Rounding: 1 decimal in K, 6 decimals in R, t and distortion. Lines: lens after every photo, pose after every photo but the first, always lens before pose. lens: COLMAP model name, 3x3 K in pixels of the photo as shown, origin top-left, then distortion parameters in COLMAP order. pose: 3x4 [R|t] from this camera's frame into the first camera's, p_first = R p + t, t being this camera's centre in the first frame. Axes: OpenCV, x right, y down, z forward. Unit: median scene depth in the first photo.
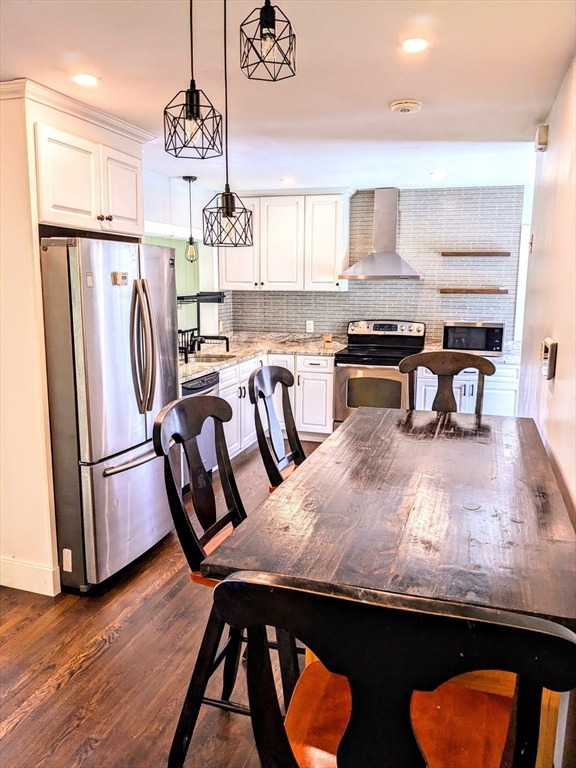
lens RADIAL K [[606.5, 0, 288.0], [0, 606.5, 384.0], [0, 0, 1]] dist [-0.001439, -0.002861]
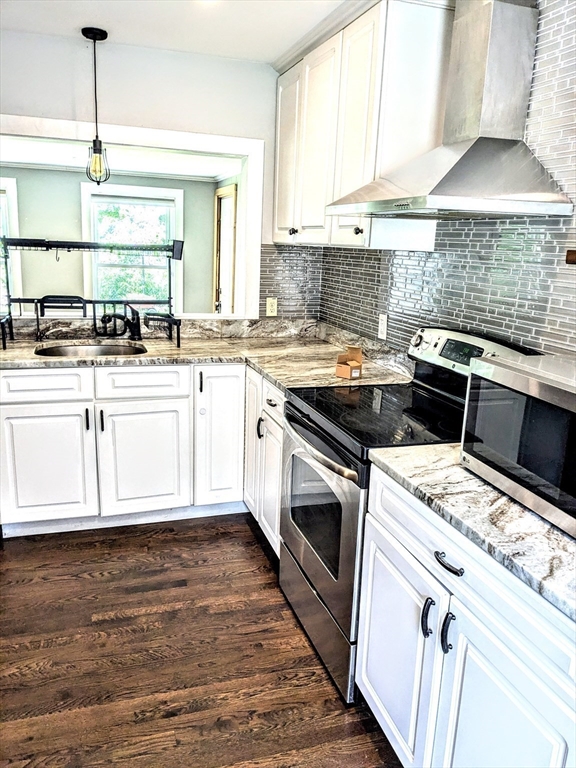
lens RADIAL K [[606.5, 0, 288.0], [0, 606.5, 384.0], [0, 0, 1]] dist [-0.001439, -0.002861]
pose [[0.575455, 0.203164, -0.792197, 0.395987], [-0.180568, 0.976311, 0.119216, -0.099569], [0.797651, 0.074442, 0.598508, 0.700166]]
